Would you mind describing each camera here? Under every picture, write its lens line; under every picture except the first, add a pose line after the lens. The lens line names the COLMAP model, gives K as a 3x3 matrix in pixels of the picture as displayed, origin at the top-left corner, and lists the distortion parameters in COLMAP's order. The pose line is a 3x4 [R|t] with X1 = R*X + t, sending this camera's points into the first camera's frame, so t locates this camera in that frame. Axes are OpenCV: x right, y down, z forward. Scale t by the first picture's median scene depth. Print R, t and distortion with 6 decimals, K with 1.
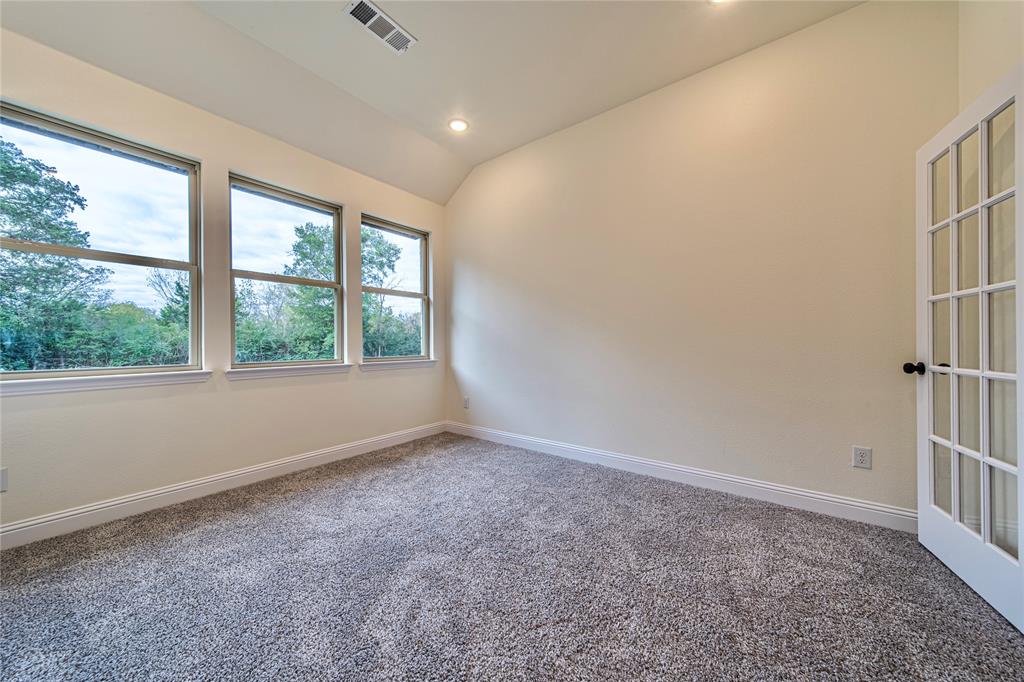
lens RADIAL K [[356.2, 0, 511.0], [0, 356.2, 342.2], [0, 0, 1]] dist [0.006371, 0.000035]
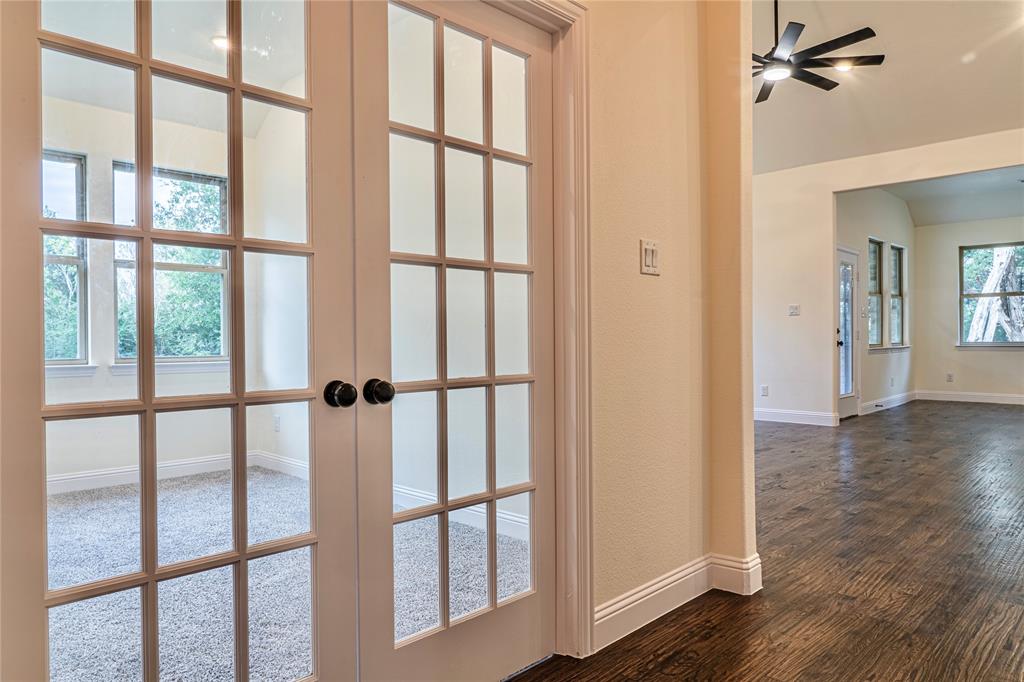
lens RADIAL K [[688.0, 0, 512.0], [0, 688.0, 341.0], [0, 0, 1]] dist [-0.023497, 0.001816]
pose [[0.993188, 0.000080, -0.116519, 0.469628], [0.000907, 0.999964, 0.008412, -0.001186], [0.116516, -0.008460, 0.993153, -0.258464]]
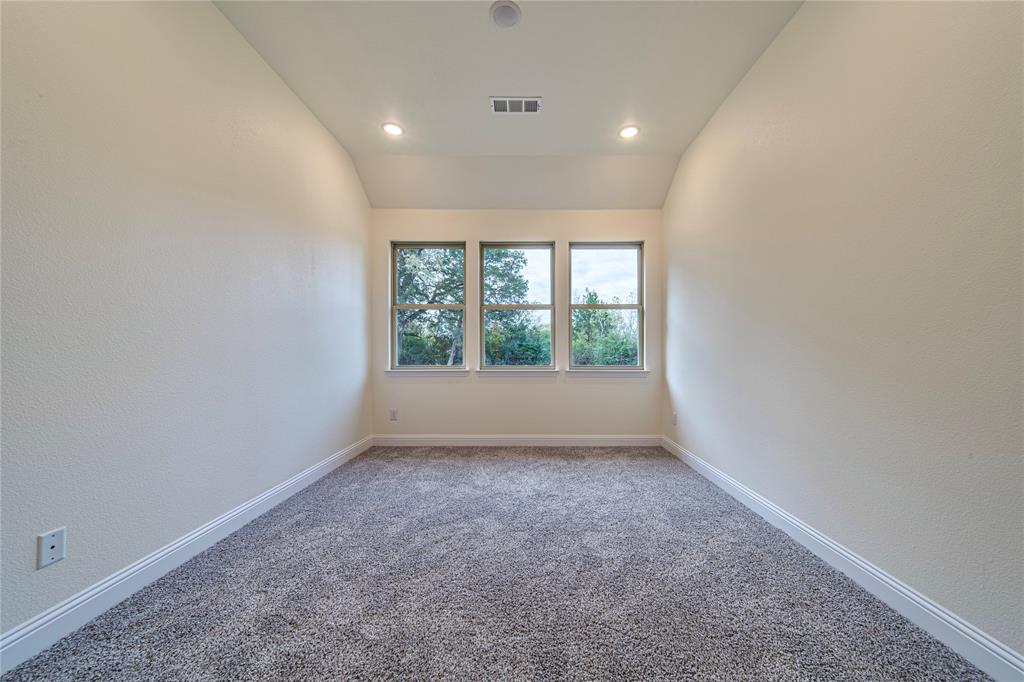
lens RADIAL K [[360.6, 0, 524.0], [0, 360.6, 355.7], [0, 0, 1]] dist [0.000525, 0.000018]
pose [[0.606644, 0.014610, -0.794840, 0.365673], [-0.001788, 0.999854, 0.017014, -0.008189], [0.794972, -0.008901, 0.606581, 0.127703]]
